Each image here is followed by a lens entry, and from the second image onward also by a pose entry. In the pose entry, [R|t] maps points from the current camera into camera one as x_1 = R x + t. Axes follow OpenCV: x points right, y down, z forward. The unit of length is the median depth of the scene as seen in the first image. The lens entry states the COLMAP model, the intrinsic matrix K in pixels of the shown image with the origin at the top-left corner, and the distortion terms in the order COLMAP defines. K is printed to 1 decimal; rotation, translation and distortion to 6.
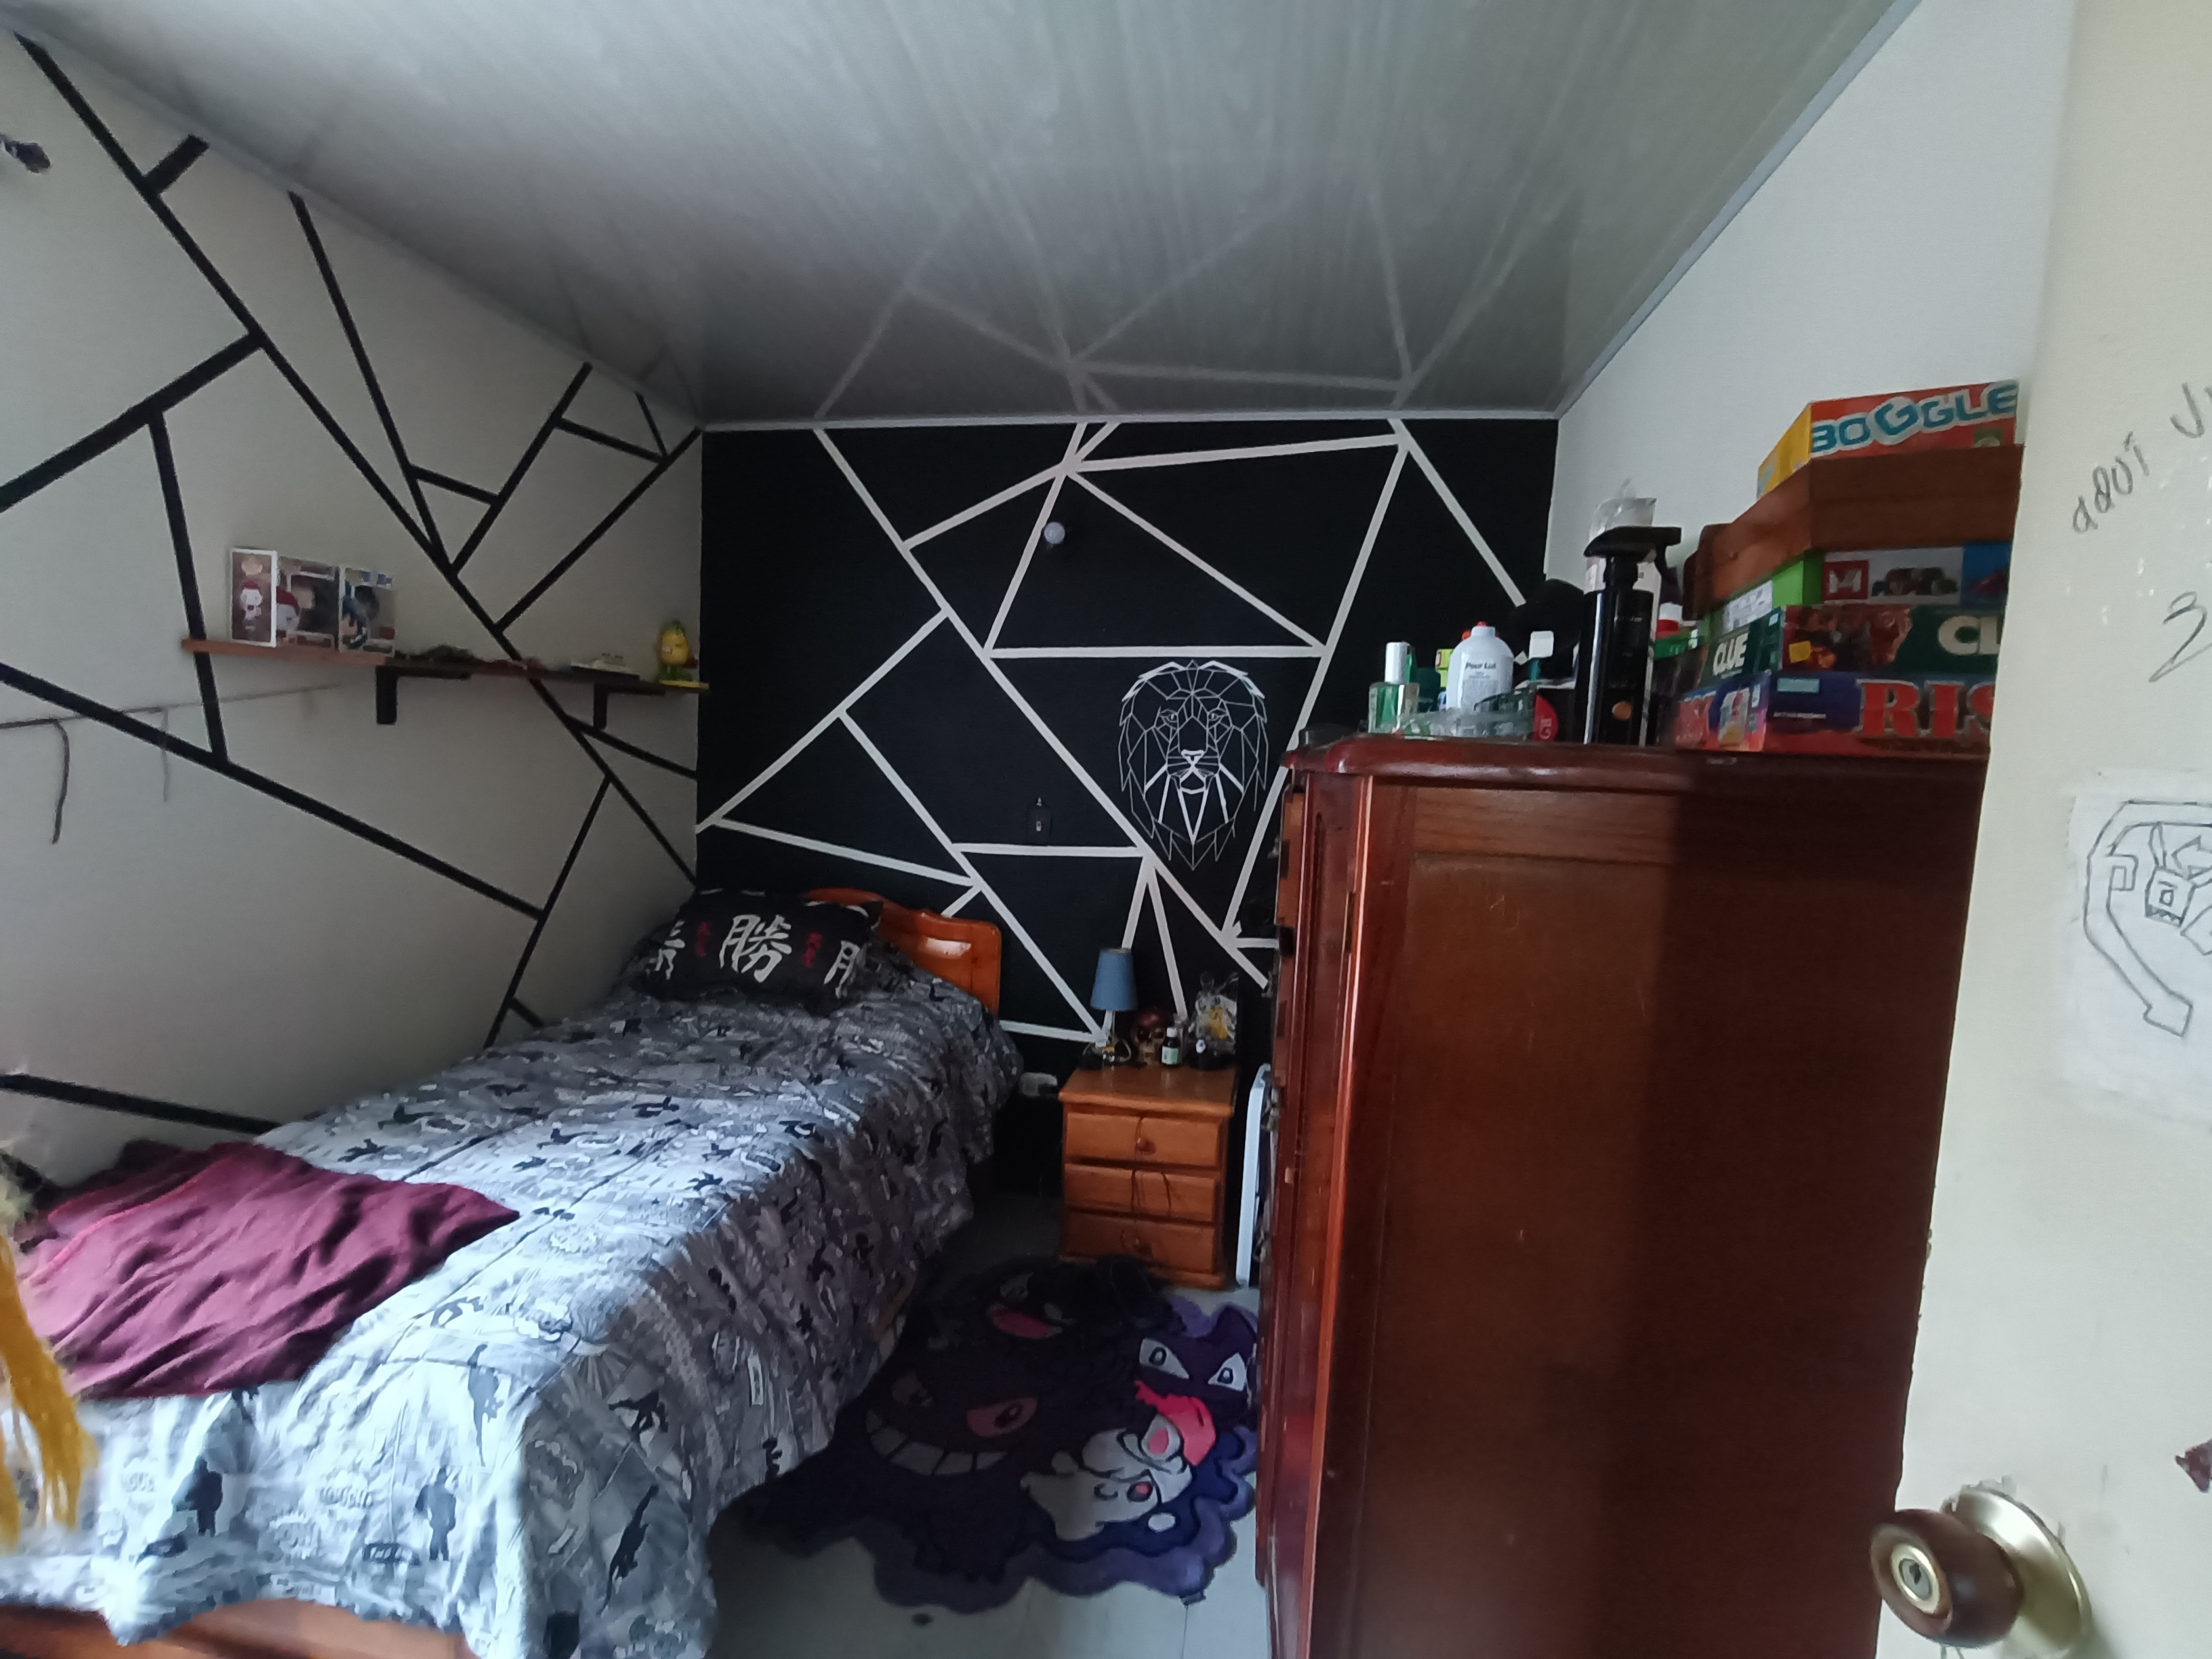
lens RADIAL K [[1044.7, 0, 1099.2], [0, 1044.7, 838.1], [0, 0, 1]] dist [0.002000, -0.000138]
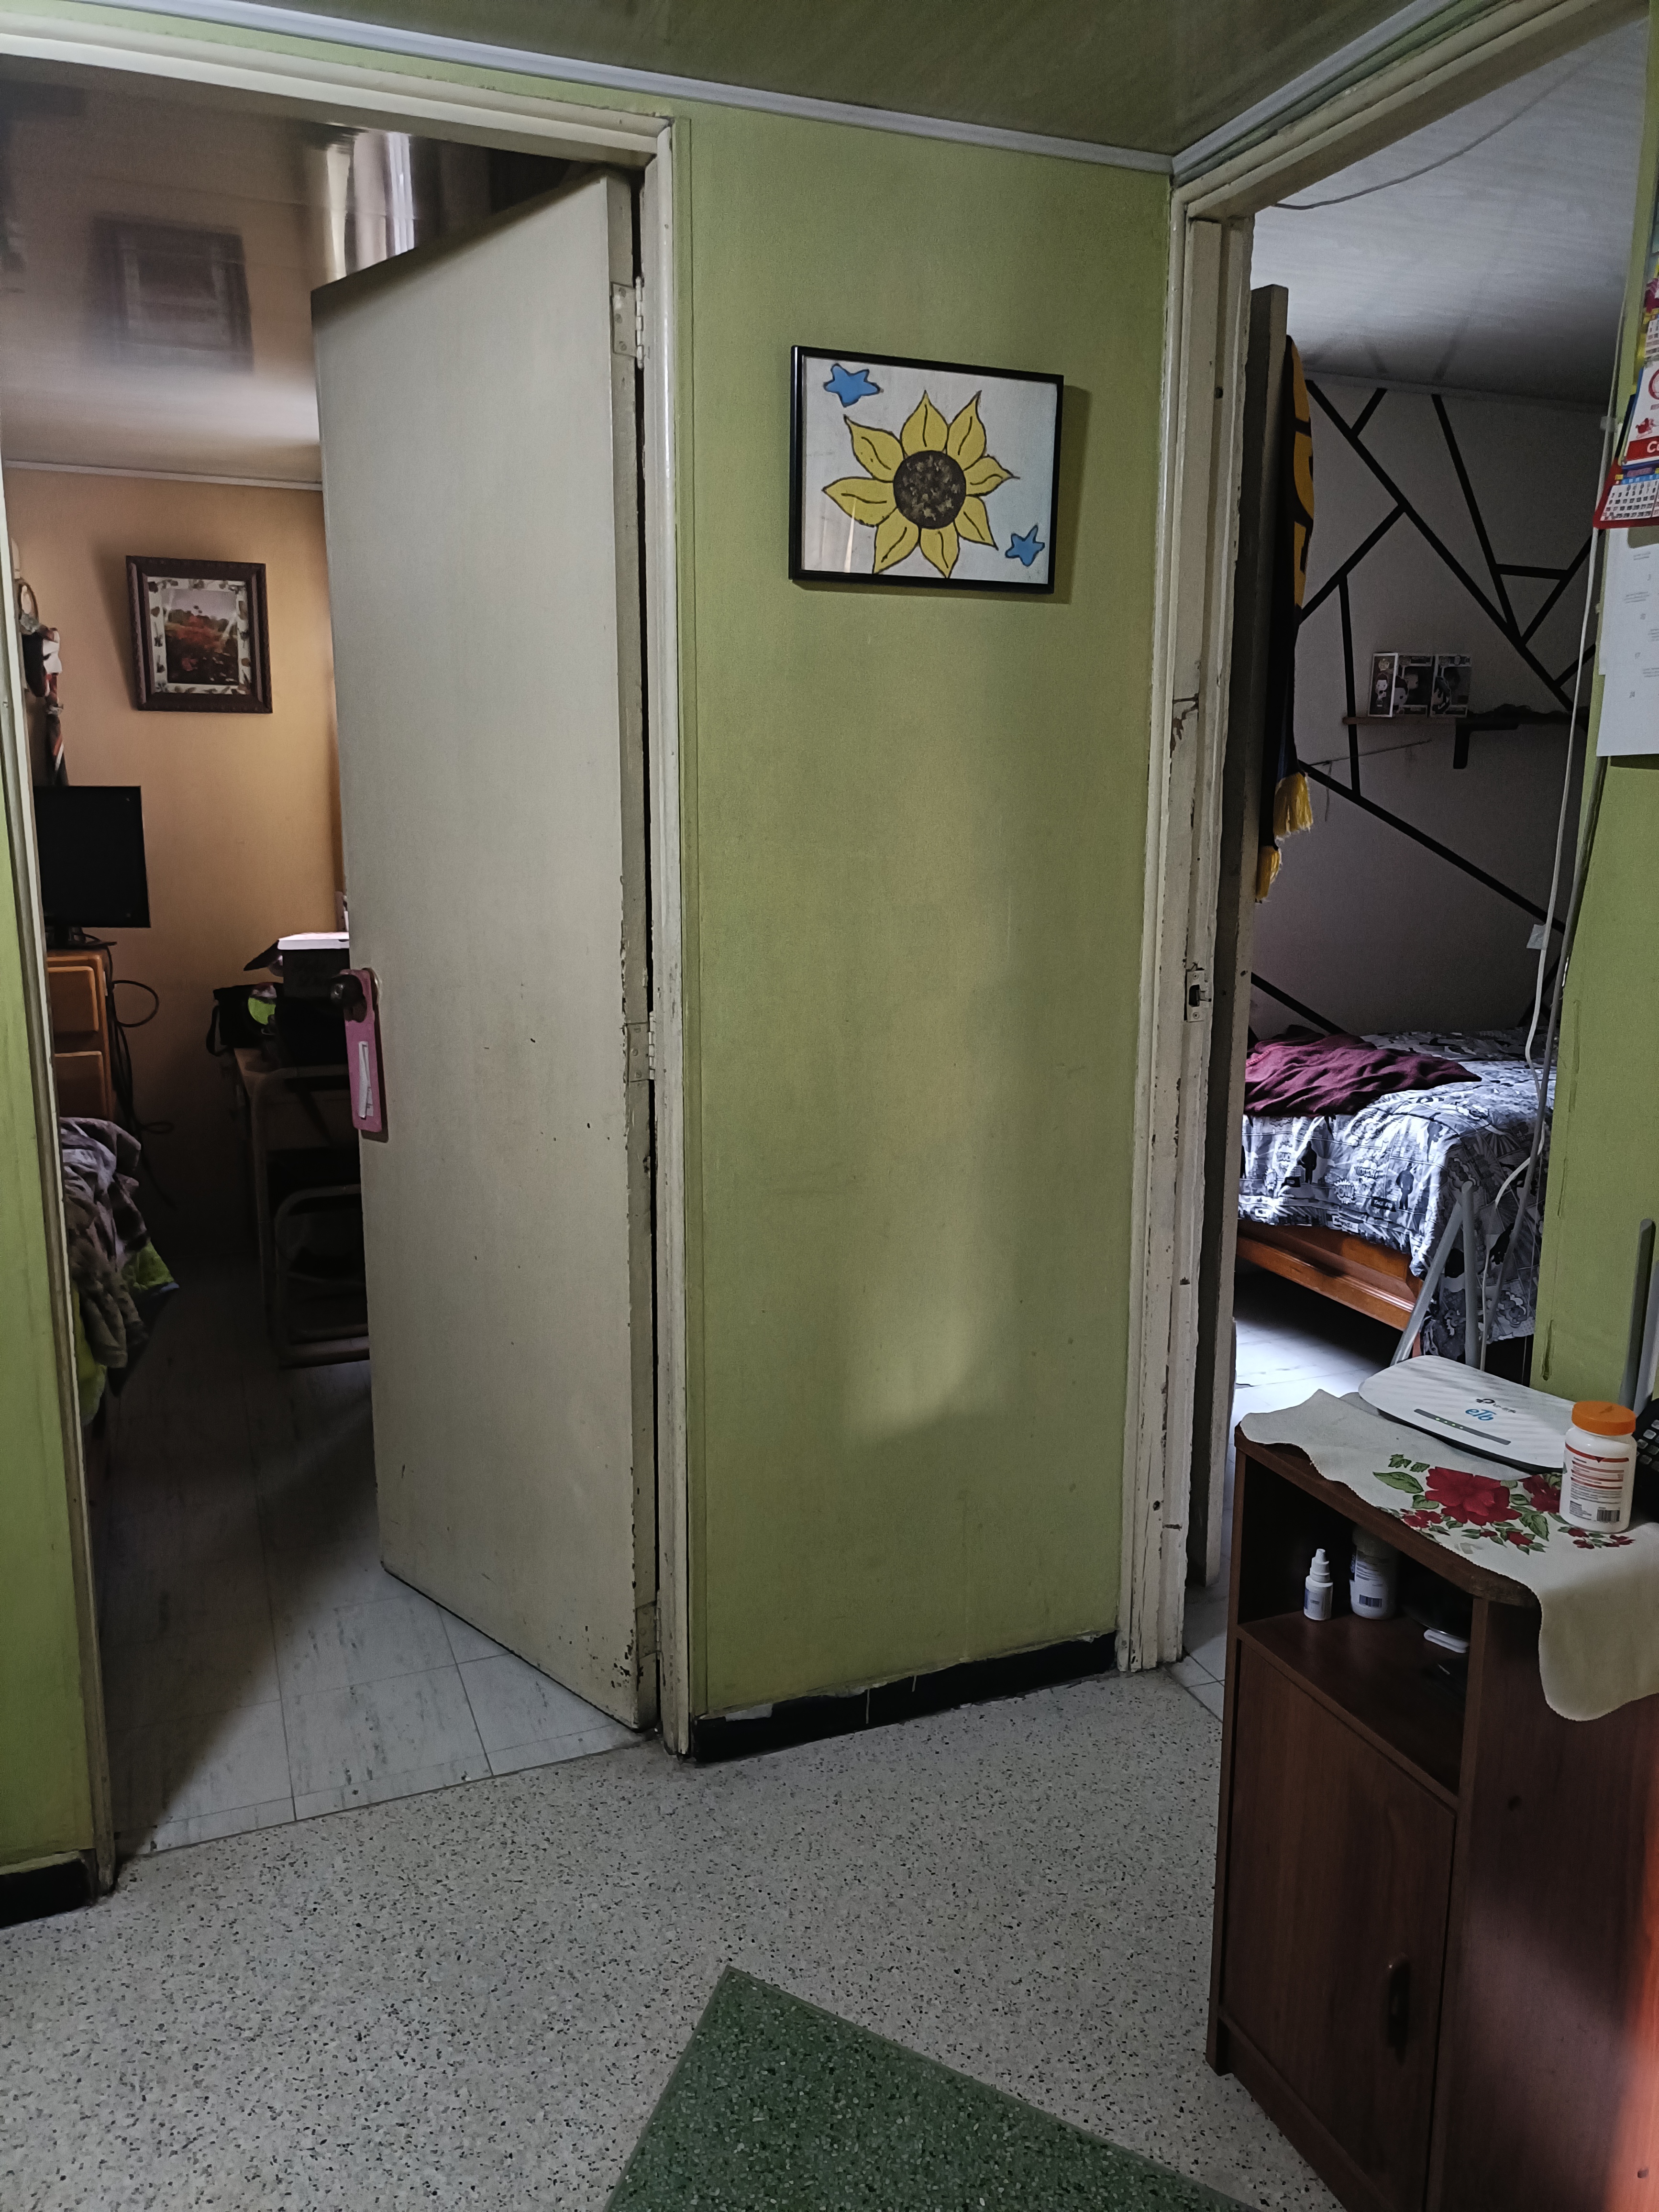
lens RADIAL K [[1602.3, 0, 824.7], [0, 1602.3, 1106.0], [0, 0, 1]] dist [0.013518, 0.002233]
pose [[0.515370, 0.122150, -0.848218, 1.178398], [-0.055728, 0.992471, 0.109063, 0.238980], [0.855154, -0.008938, 0.518297, -1.294650]]
